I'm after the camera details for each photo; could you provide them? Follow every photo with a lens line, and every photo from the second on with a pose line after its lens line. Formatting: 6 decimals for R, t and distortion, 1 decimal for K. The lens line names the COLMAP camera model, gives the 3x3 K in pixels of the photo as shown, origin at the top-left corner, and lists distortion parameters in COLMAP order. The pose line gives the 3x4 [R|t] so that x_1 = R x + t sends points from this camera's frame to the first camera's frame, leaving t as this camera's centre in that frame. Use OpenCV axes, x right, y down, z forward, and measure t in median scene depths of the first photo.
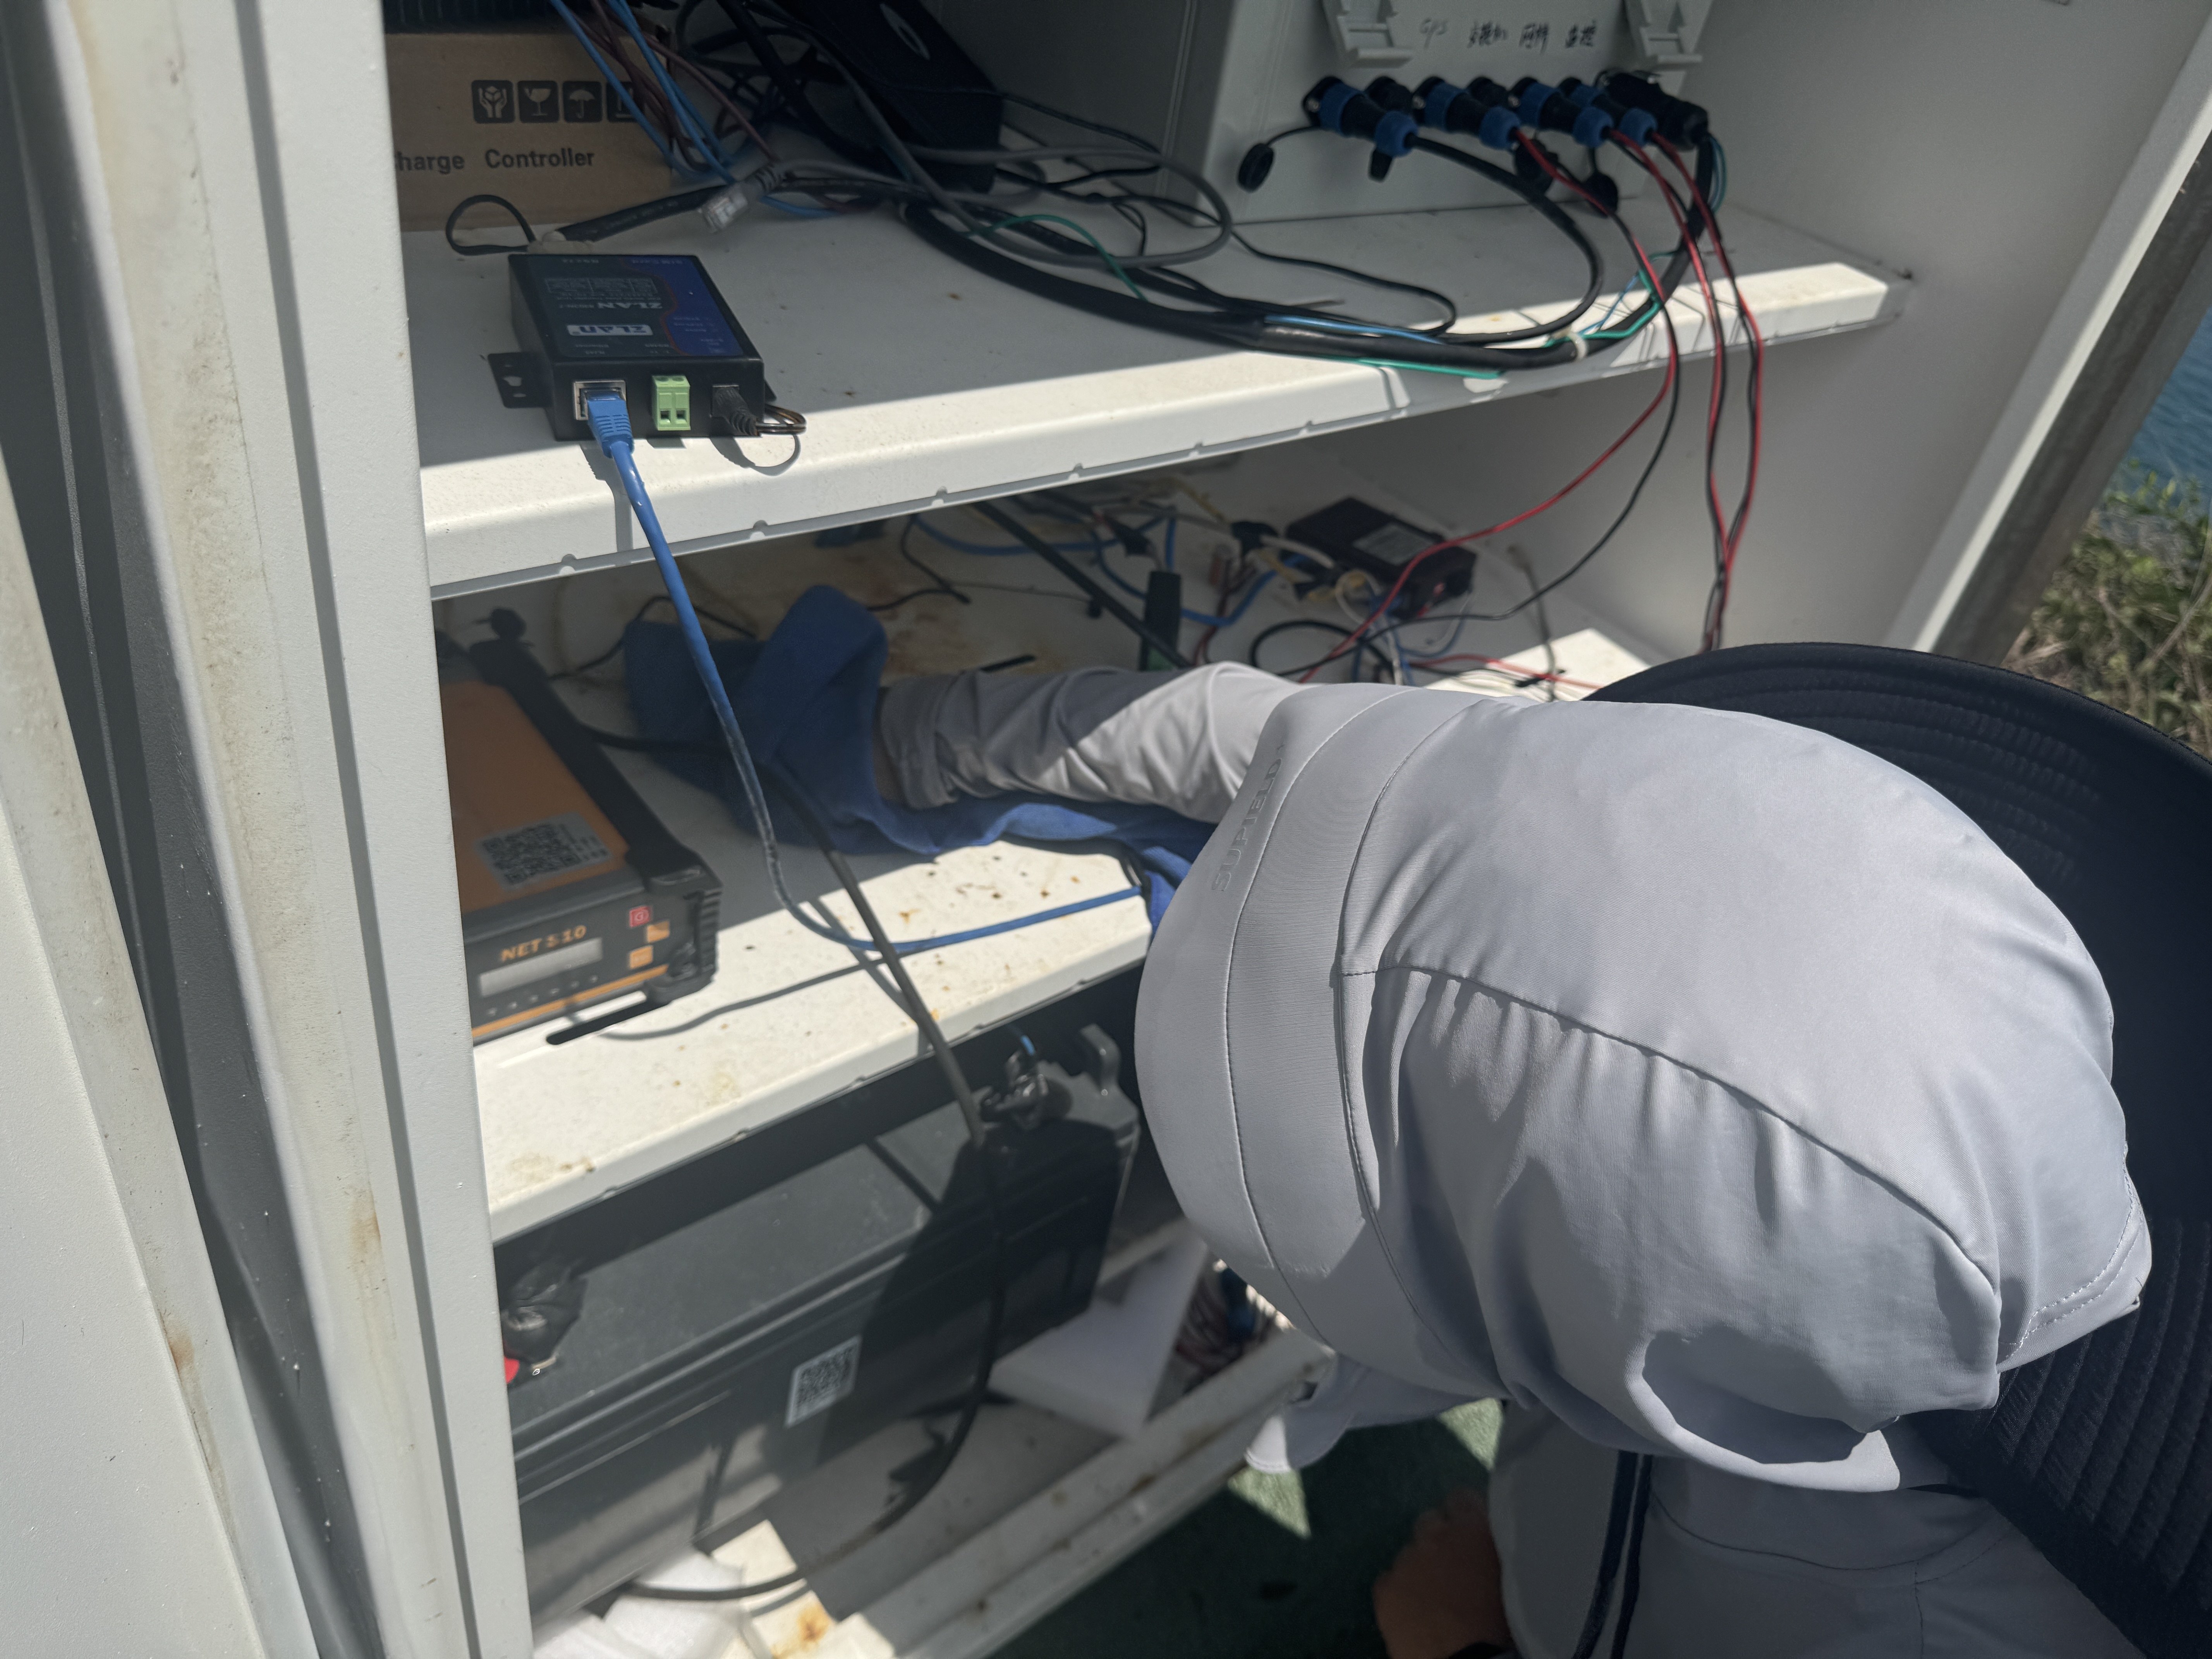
lens RADIAL K [[1596.9, 0, 1083.6], [0, 1596.9, 833.9], [0, 0, 1]] dist [0.004301, -0.010611]
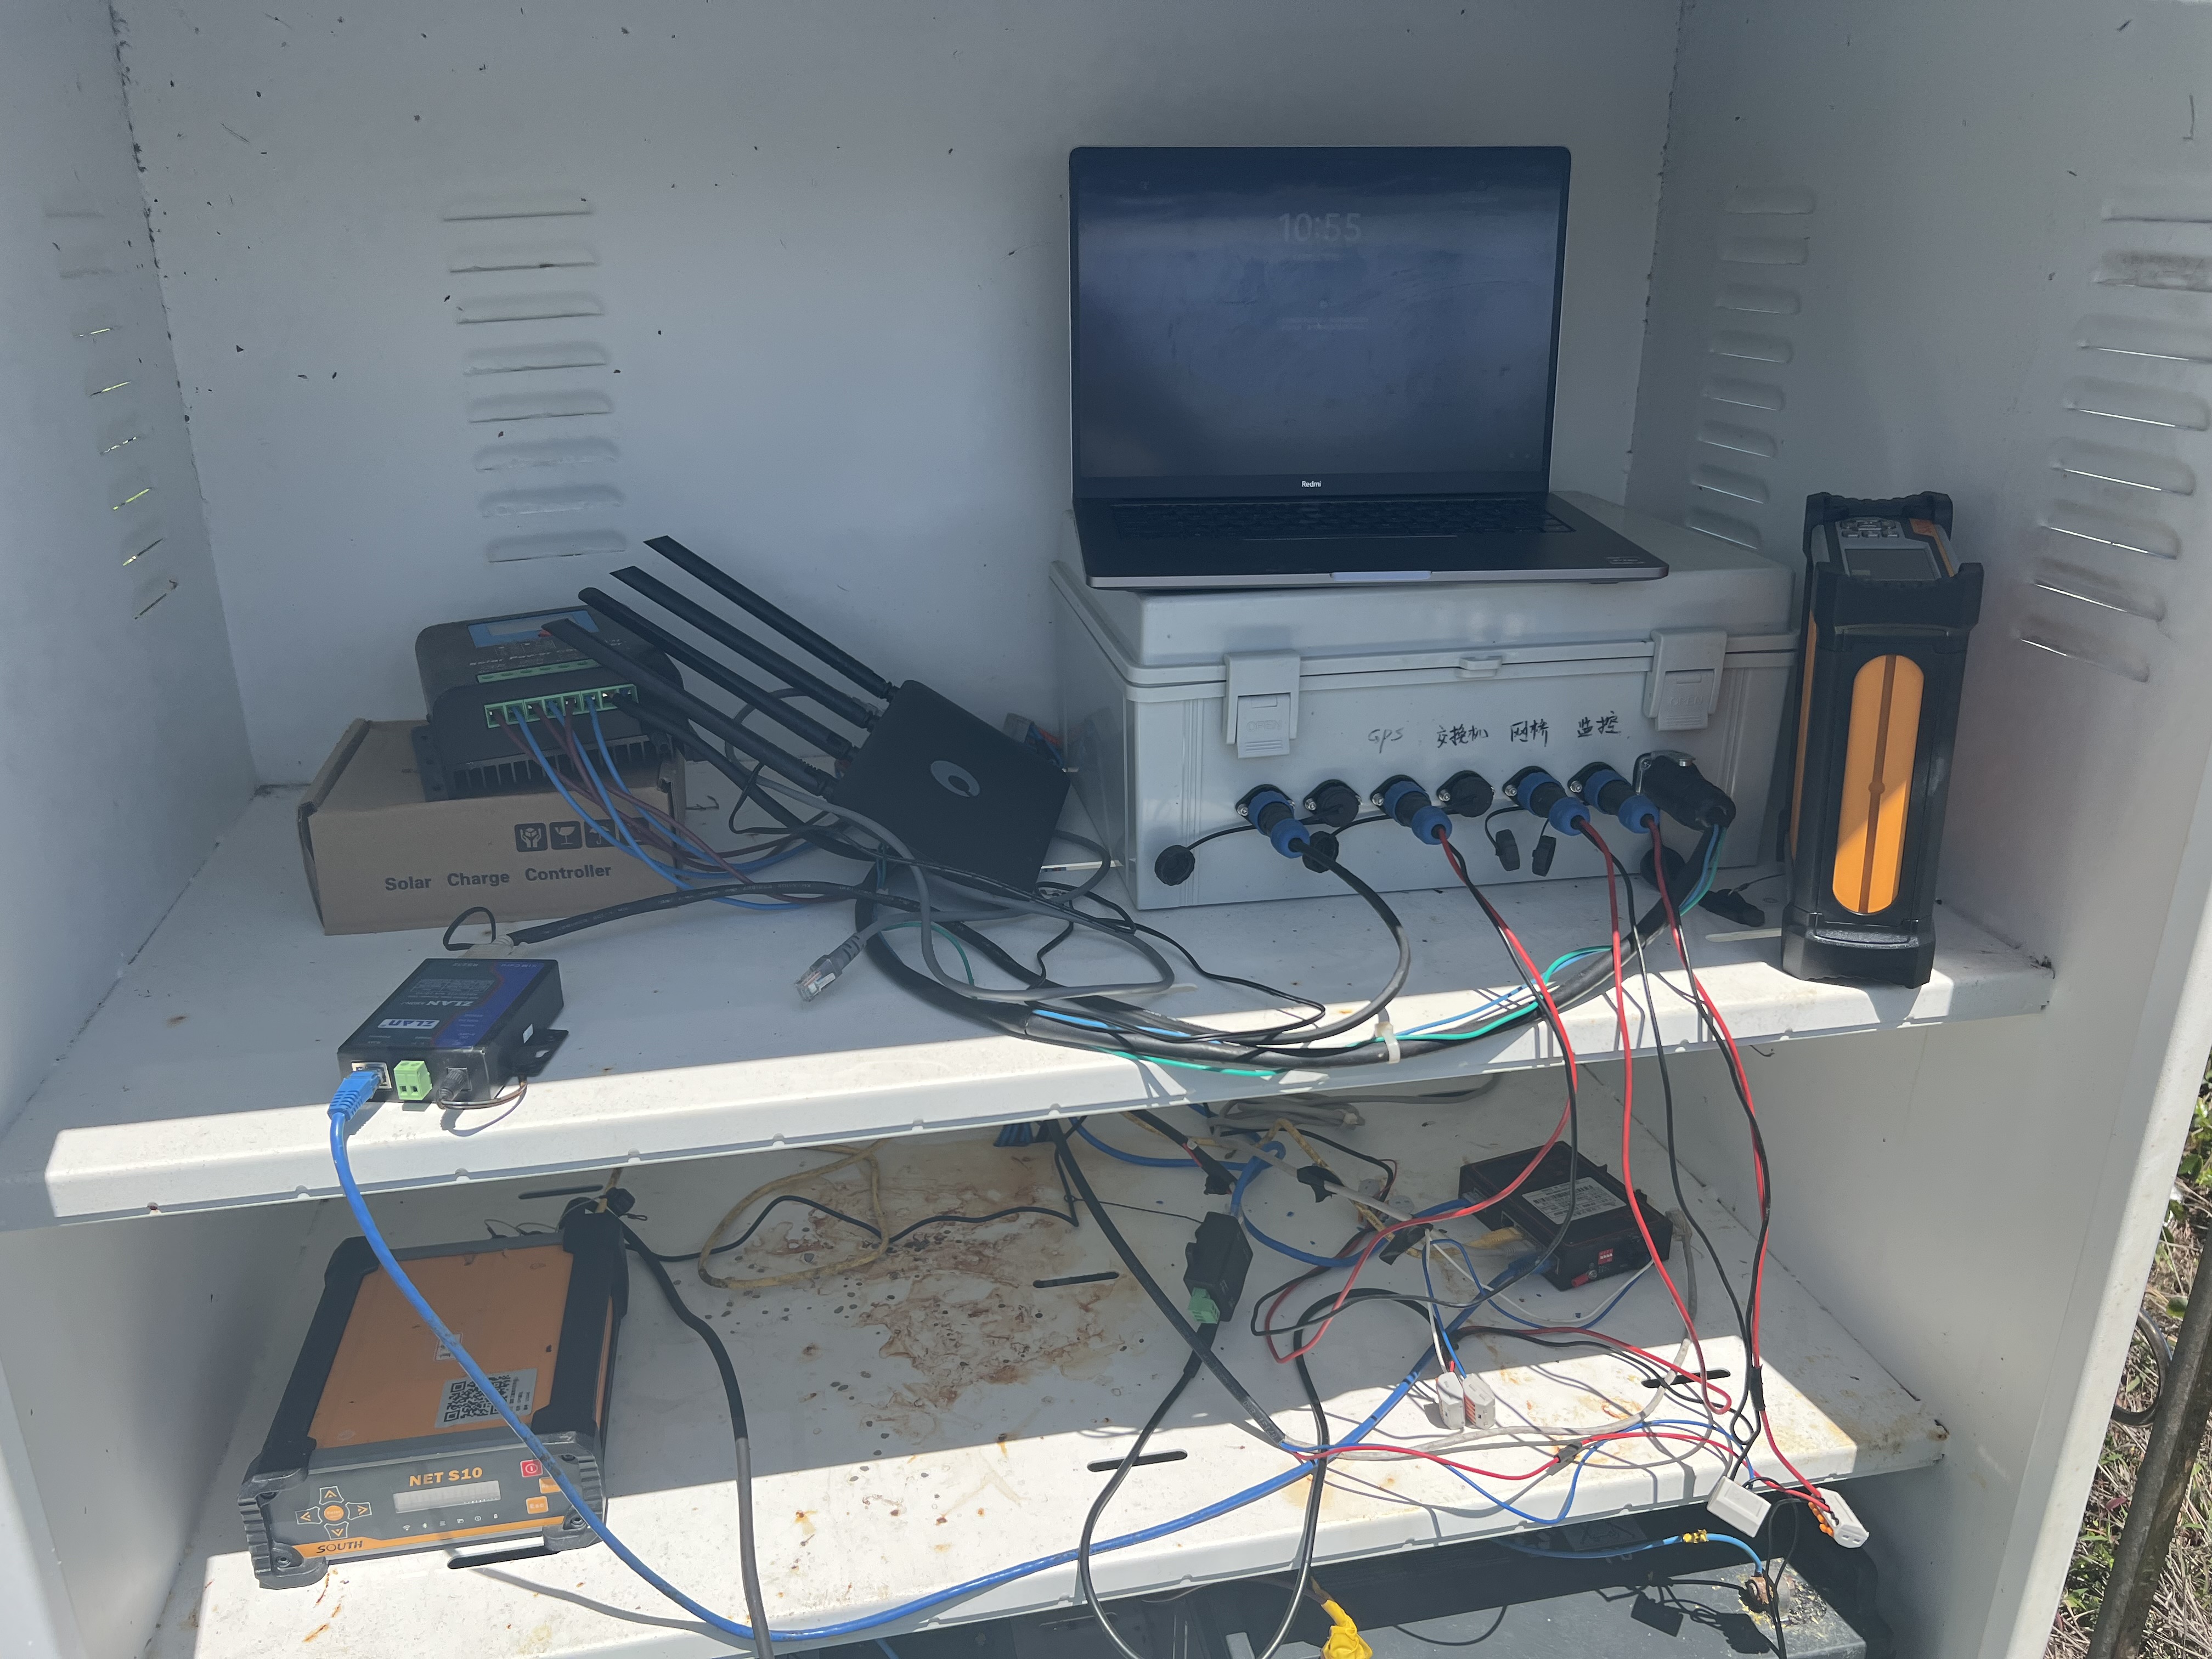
lens RADIAL K [[1667.0, 0, 1098.7], [0, 1667.0, 863.6], [0, 0, 1]] dist [0.049565, -0.068325]
pose [[0.877785, 0.015934, -0.478790, 0.693502], [-0.157280, 0.953632, -0.256612, -0.125235], [0.452500, 0.300554, 0.839590, 0.000936]]
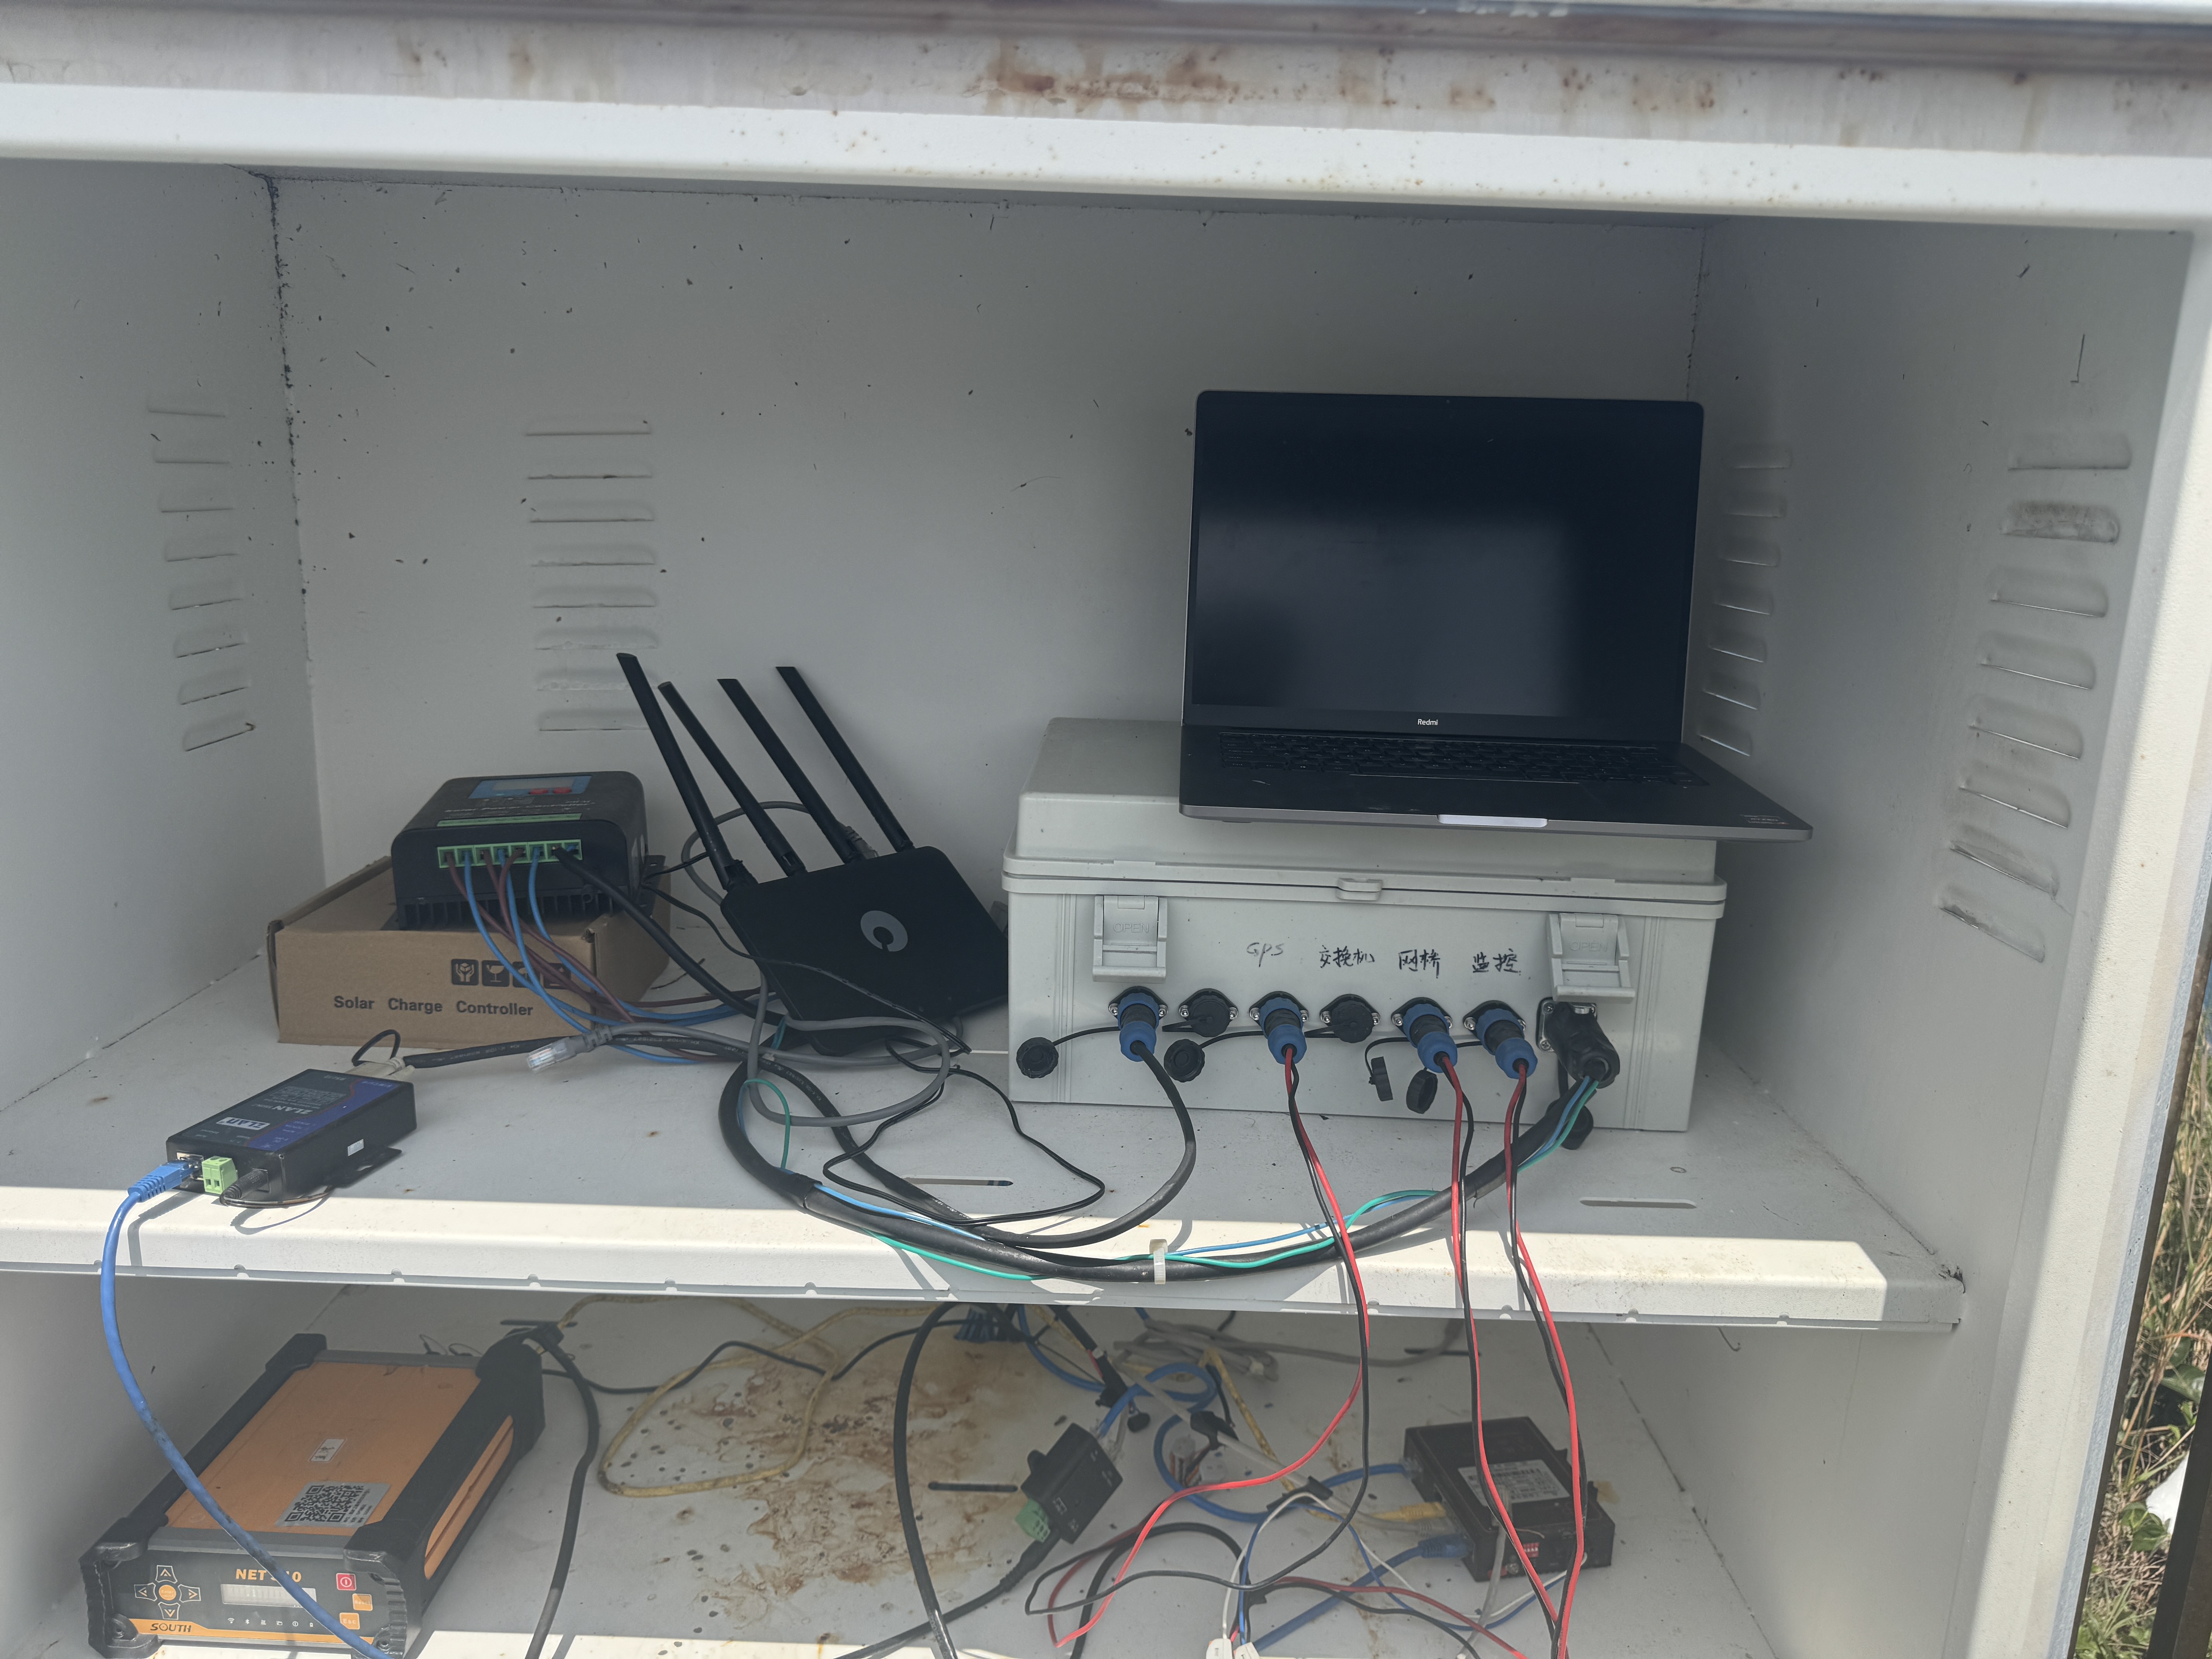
lens RADIAL K [[1596.9, 0, 1083.6], [0, 1596.9, 833.9], [0, 0, 1]] dist [0.004301, -0.010611]
pose [[0.766438, 0.006936, -0.642281, 0.945730], [-0.303479, 0.885204, -0.352583, -0.198013], [0.566104, 0.465152, 0.680559, 0.218902]]
